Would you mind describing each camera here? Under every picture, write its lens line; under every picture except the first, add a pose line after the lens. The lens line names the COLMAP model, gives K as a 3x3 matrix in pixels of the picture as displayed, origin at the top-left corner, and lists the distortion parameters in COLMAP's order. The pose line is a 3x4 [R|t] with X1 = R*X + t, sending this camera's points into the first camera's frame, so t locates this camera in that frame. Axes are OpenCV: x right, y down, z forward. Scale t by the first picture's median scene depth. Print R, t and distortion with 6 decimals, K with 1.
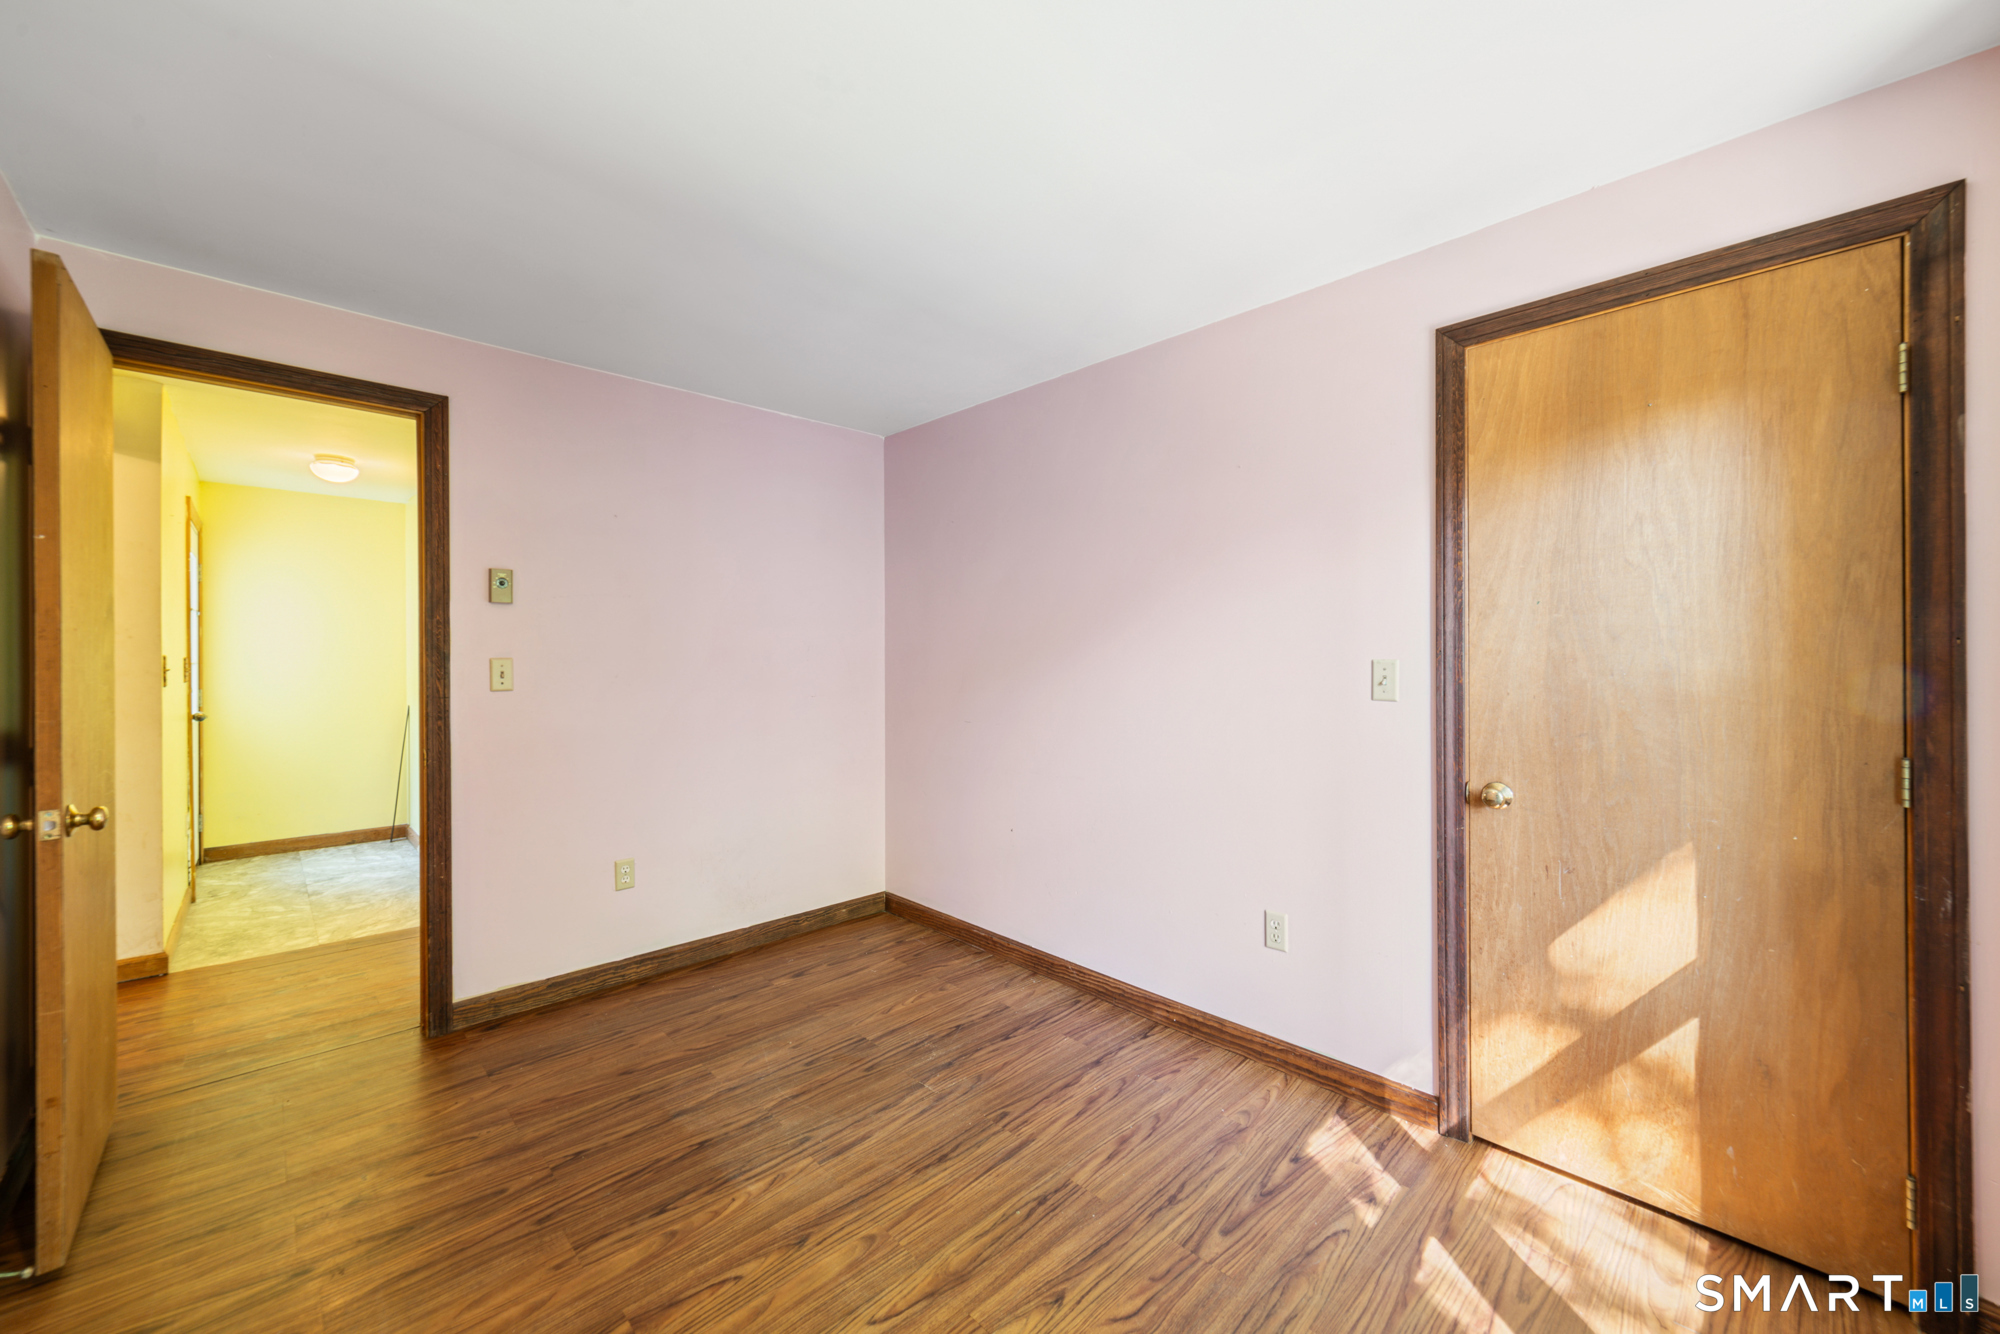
lens RADIAL K [[775.0, 0, 991.3], [0, 775.0, 666.0], [0, 0, 1]] dist [-0.000638, 0.000452]
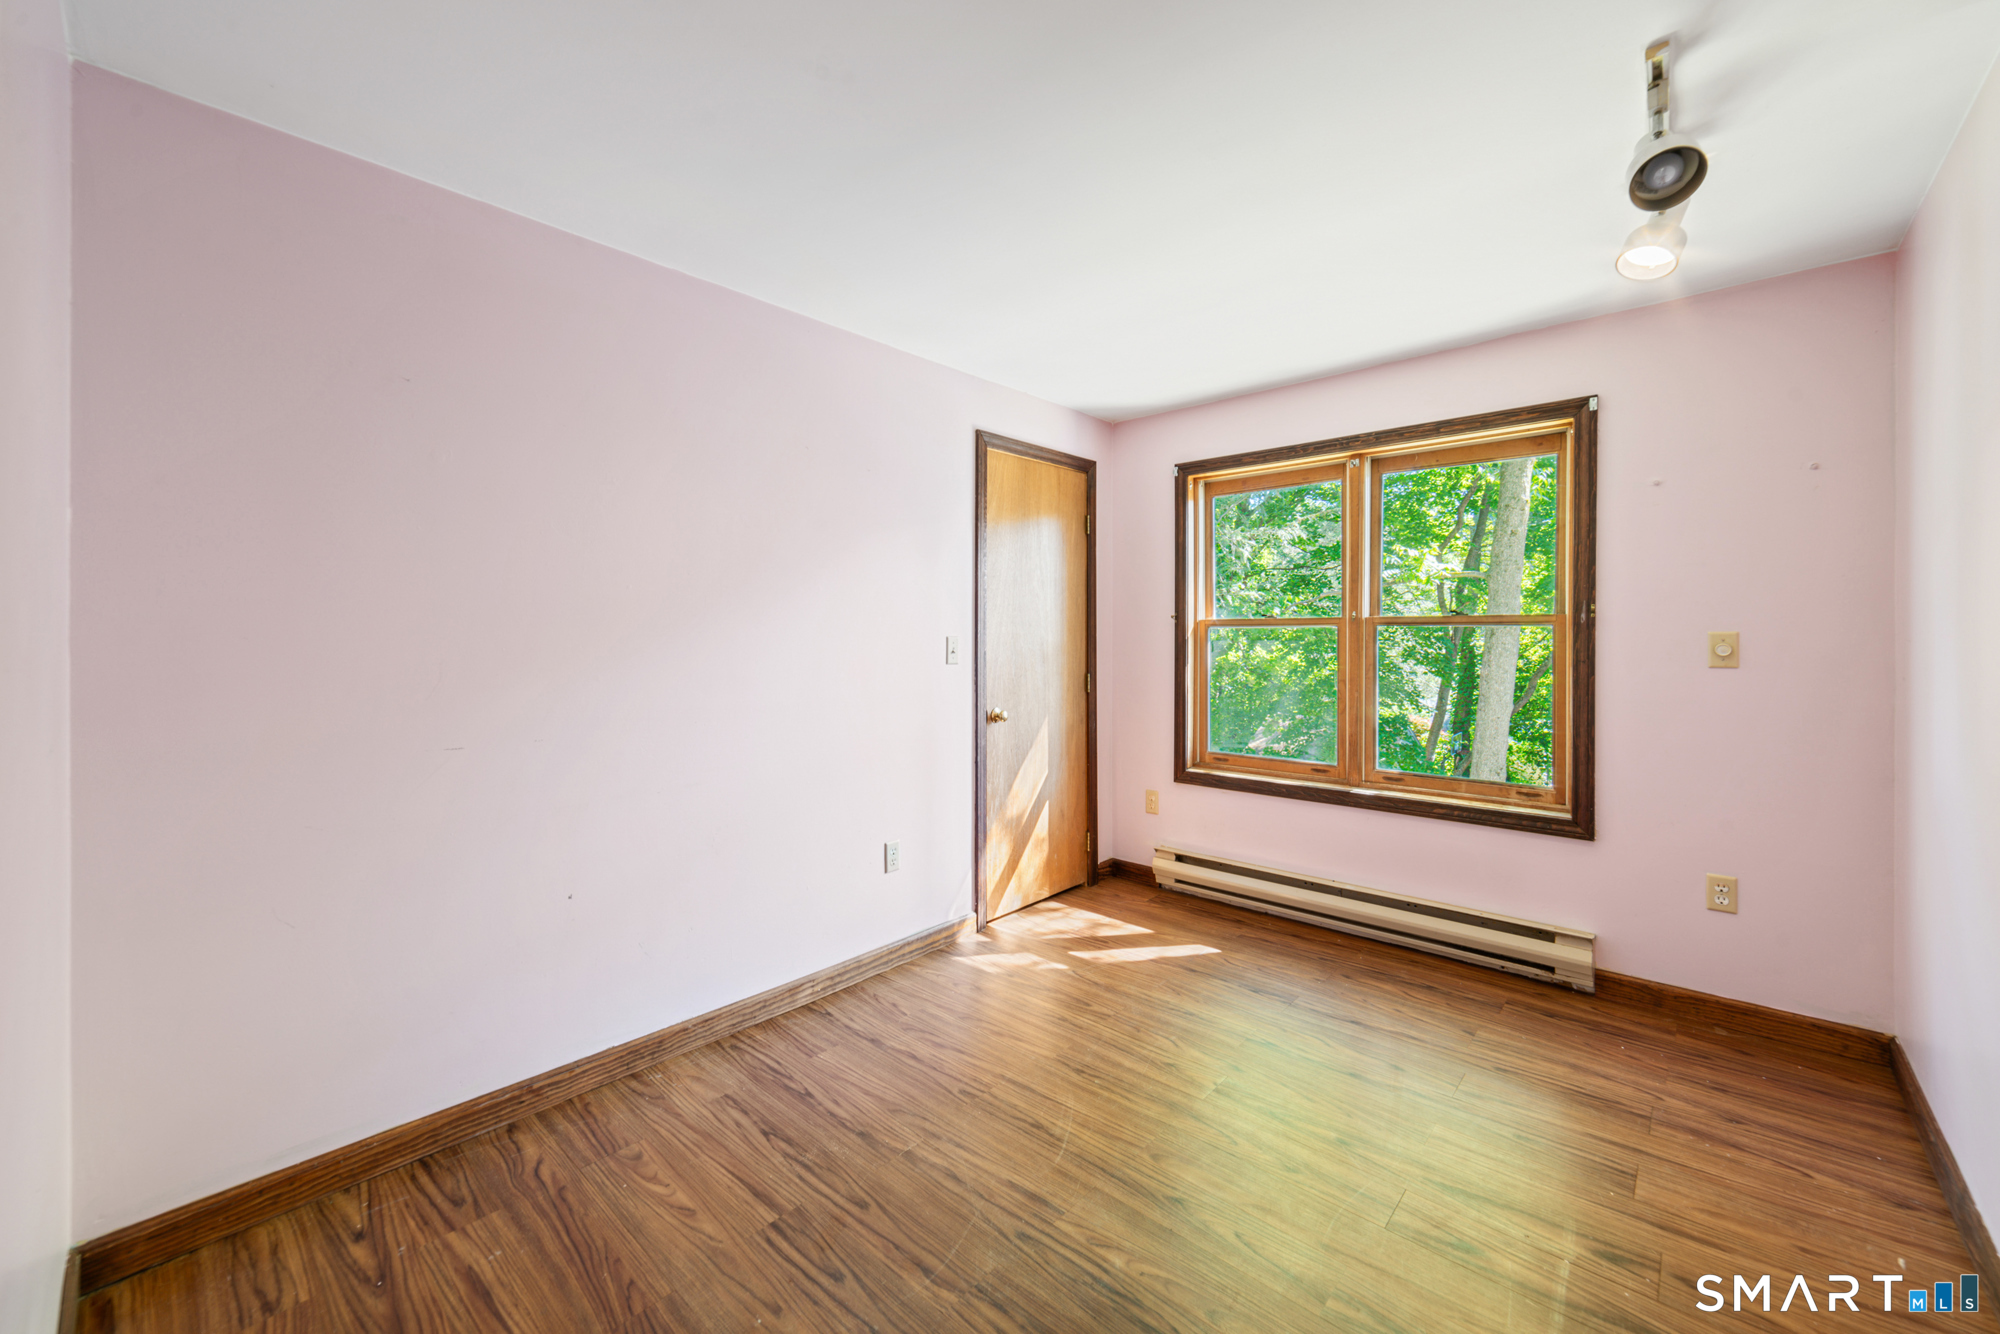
lens RADIAL K [[793.2, 0, 1003.3], [0, 793.2, 640.7], [0, 0, 1]] dist [0.000140, 0.000158]
pose [[-0.090996, 0.000293, 0.995851, -1.035382], [0.007645, 0.999971, 0.000405, 0.002858], [-0.995822, 0.007650, -0.090996, 1.079254]]
